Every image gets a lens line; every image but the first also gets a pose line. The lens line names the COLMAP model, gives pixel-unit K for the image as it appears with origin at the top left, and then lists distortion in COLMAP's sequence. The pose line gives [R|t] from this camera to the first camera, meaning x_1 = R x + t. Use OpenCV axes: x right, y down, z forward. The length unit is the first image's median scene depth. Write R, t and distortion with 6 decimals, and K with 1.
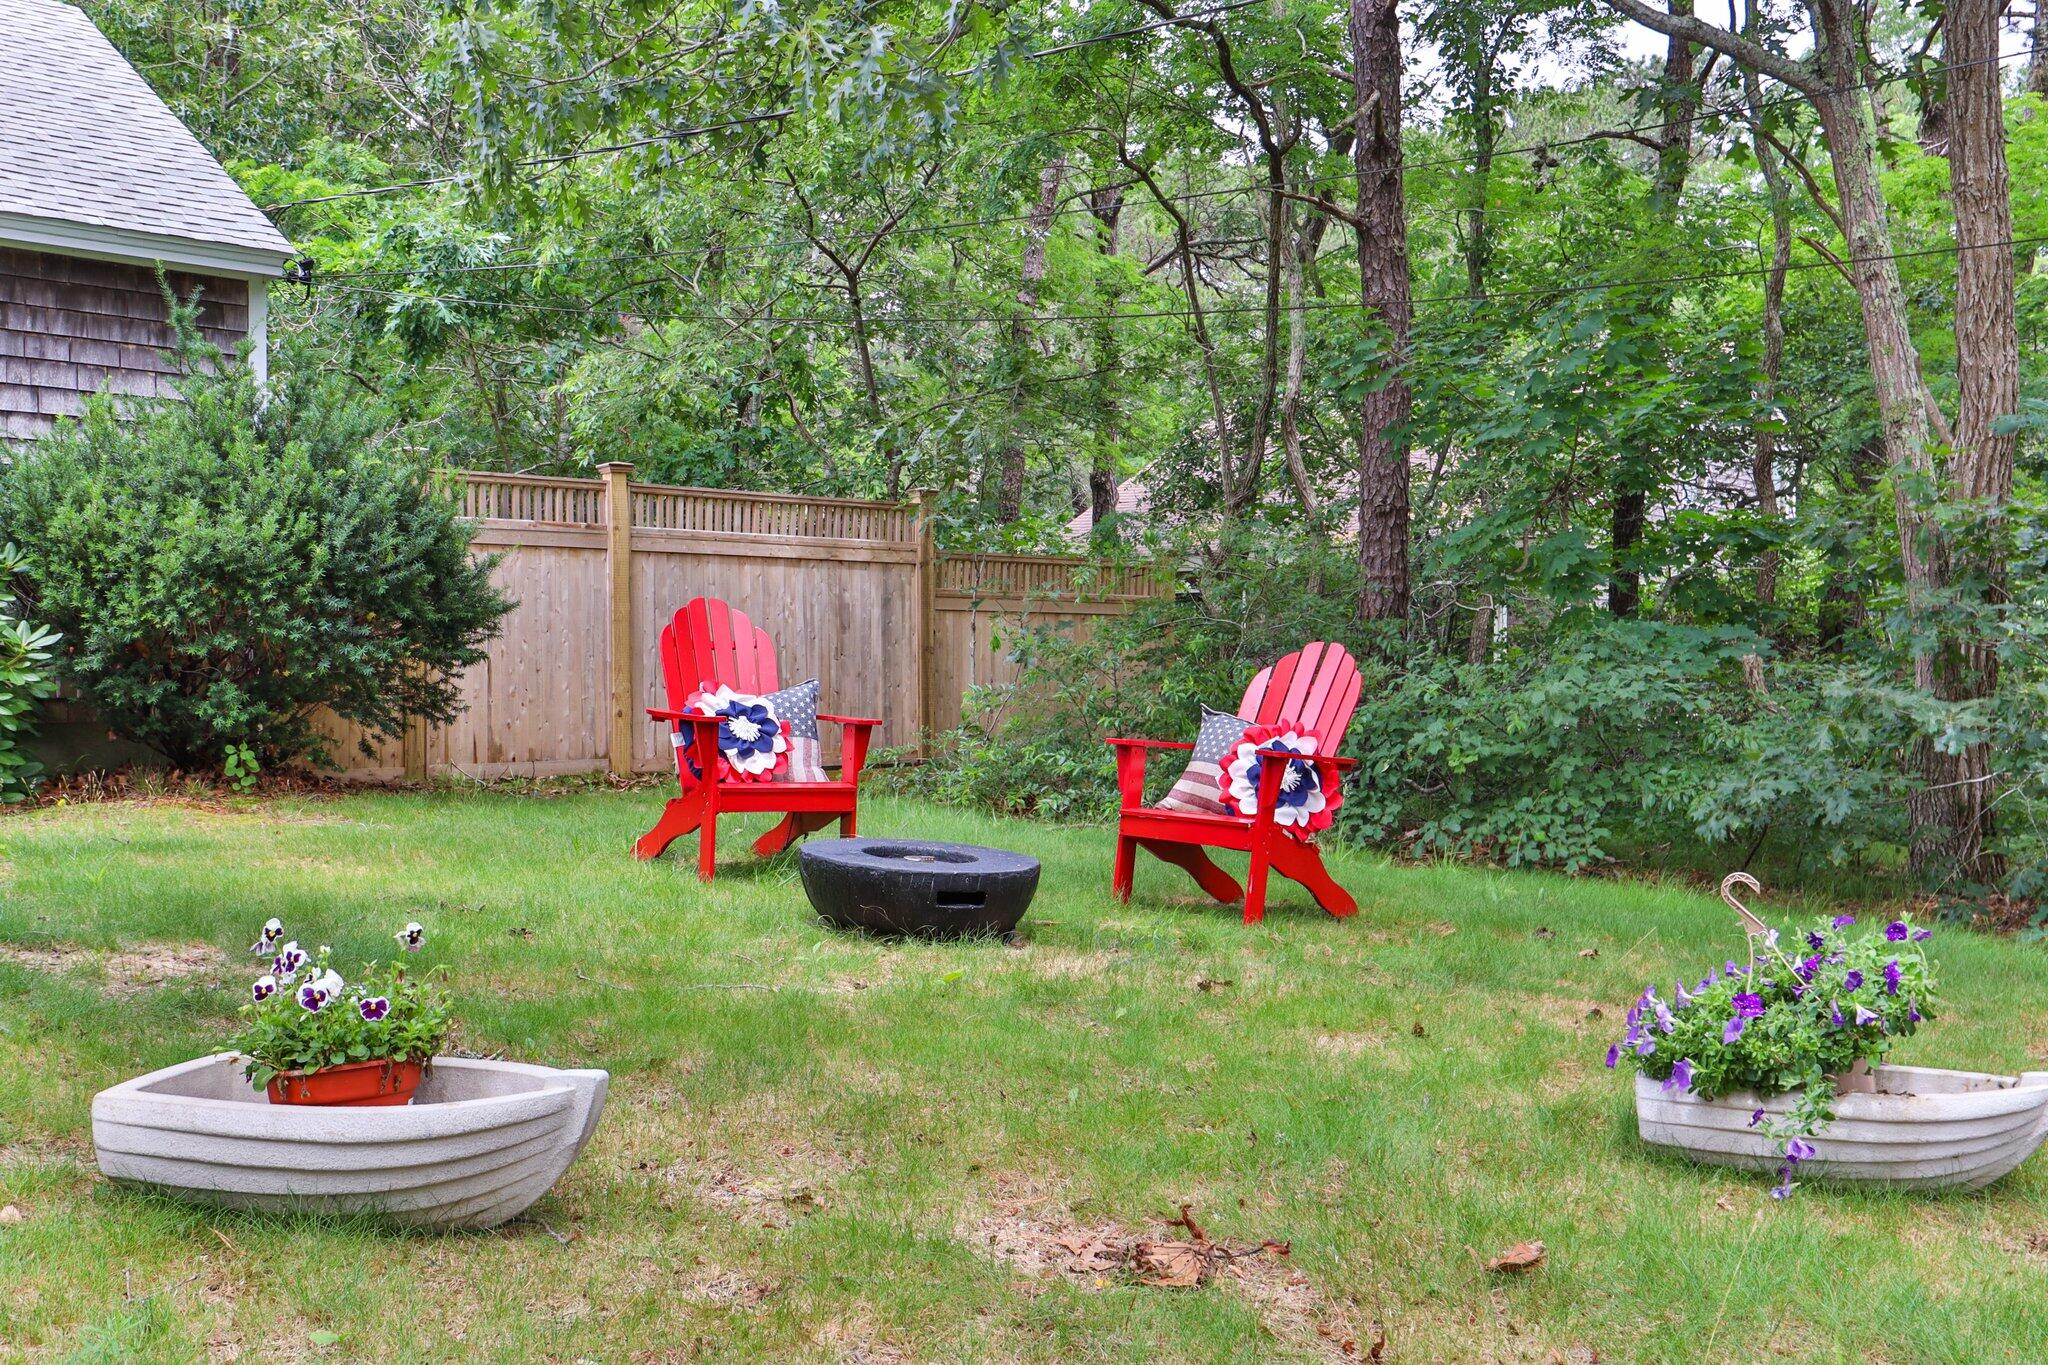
lens RADIAL K [[1849.3, 0, 1024.0], [0, 1849.3, 682.5], [0, 0, 1]] dist [-0.015004, -0.005602]
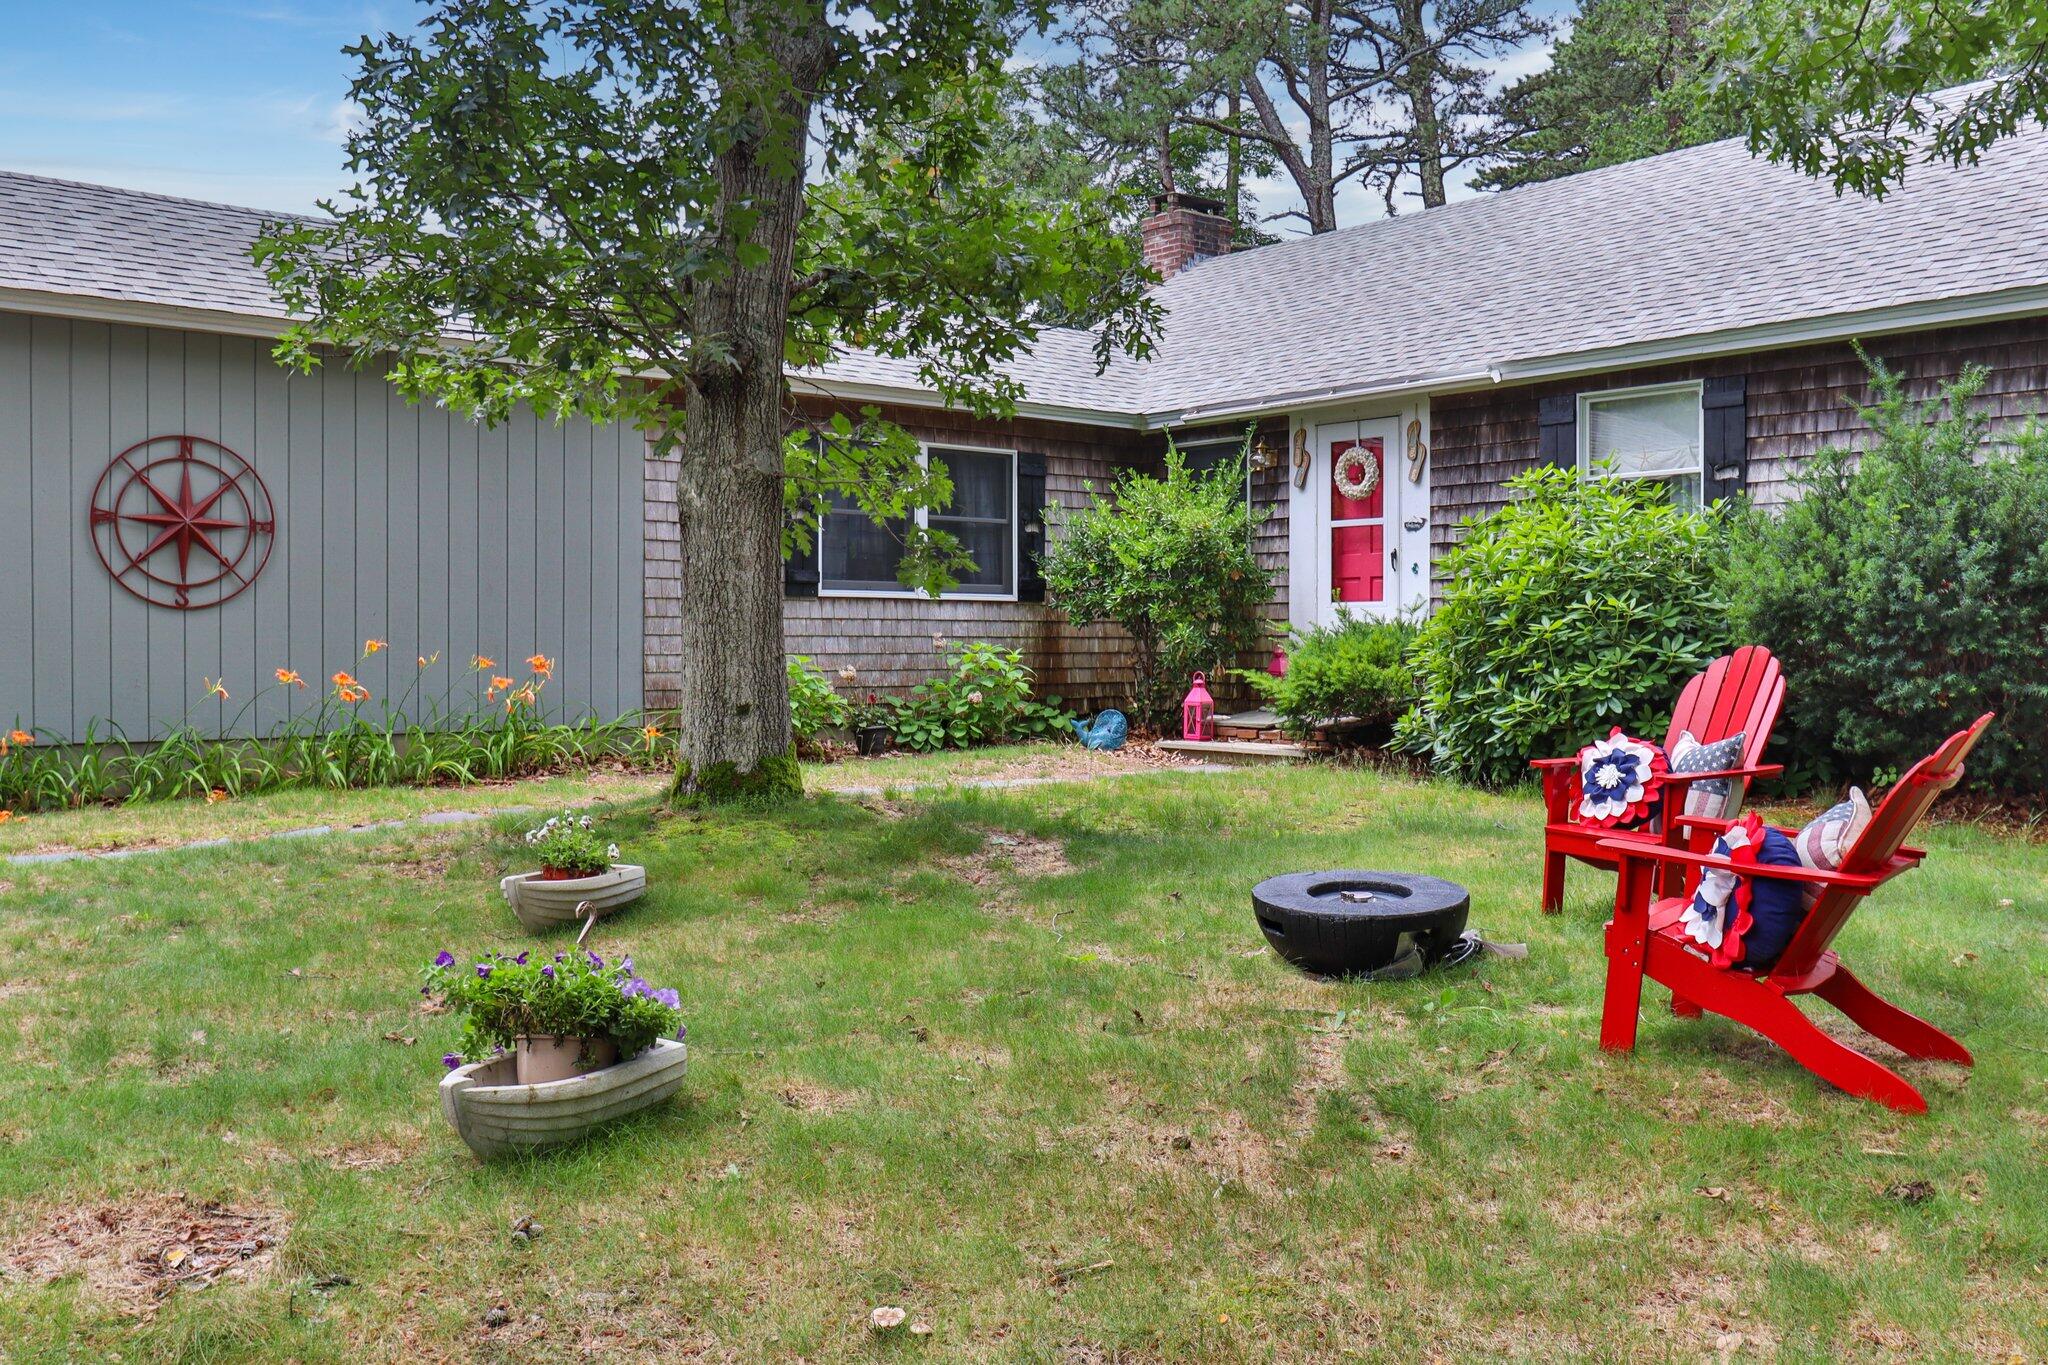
lens RADIAL K [[1811.3, 0, 1056.6], [0, 1811.3, 669.7], [0, 0, 1]] dist [-0.034790, 0.002669]
pose [[-0.028217, 0.012671, -0.999522, 0.685360], [-0.011309, 0.999852, 0.012995, -0.034474], [0.999538, 0.011670, -0.028069, 0.557960]]
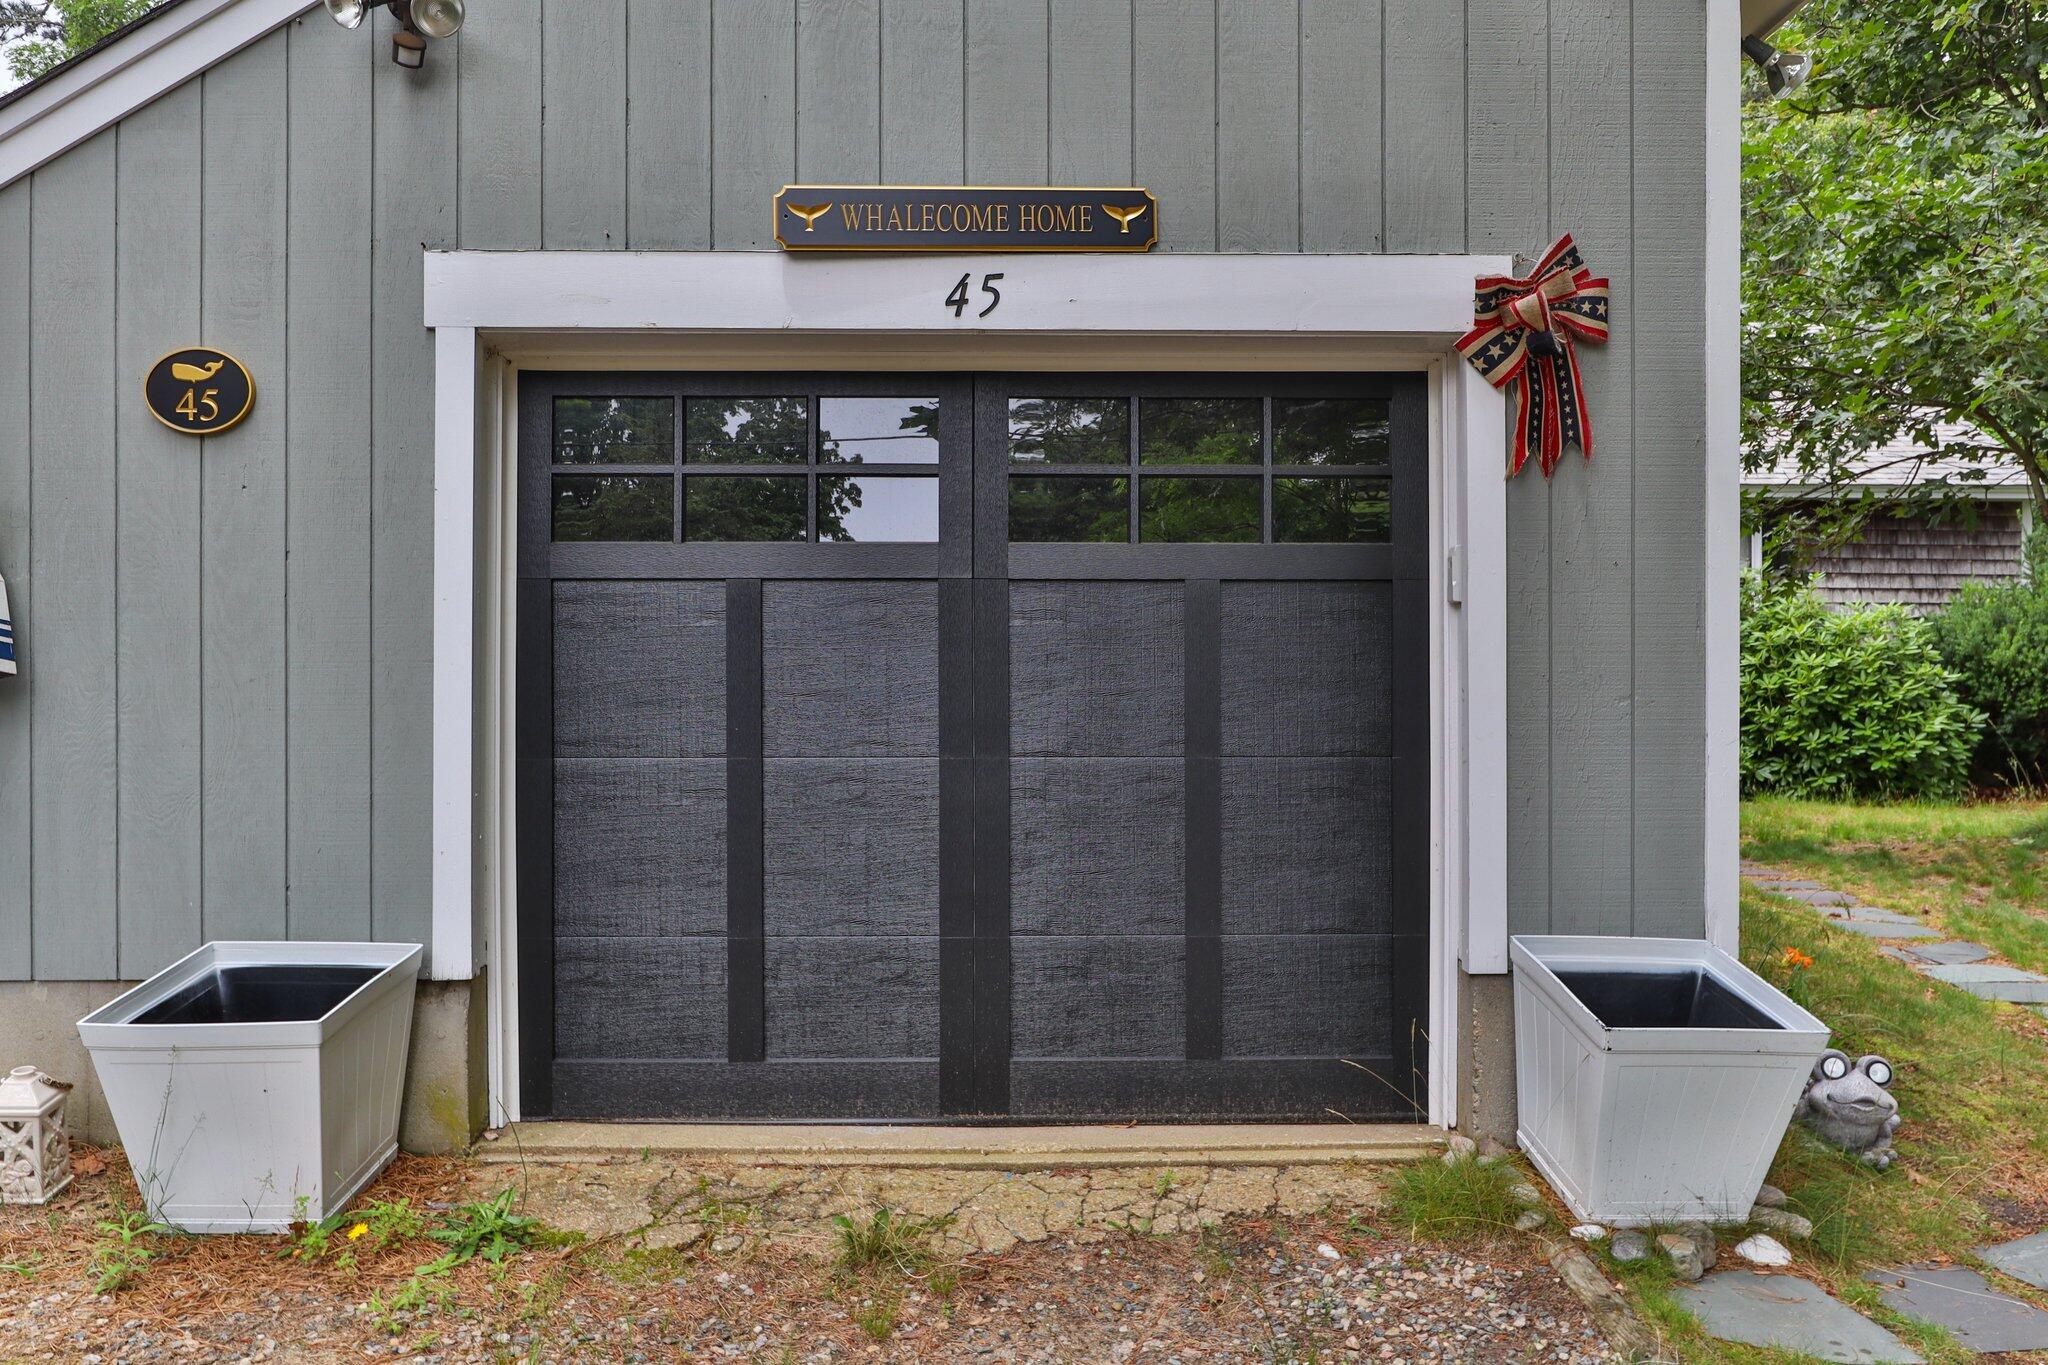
lens RADIAL K [[1619.9, 0, 1024.0], [0, 1619.9, 682.5], [0, 0, 1]] dist [-0.088768, 0.122064]
pose [[0.764083, -0.000830, -0.645117, -0.210650], [-0.006107, 0.999945, -0.008520, -0.037624], [0.645089, 0.010450, 0.764036, -0.901633]]
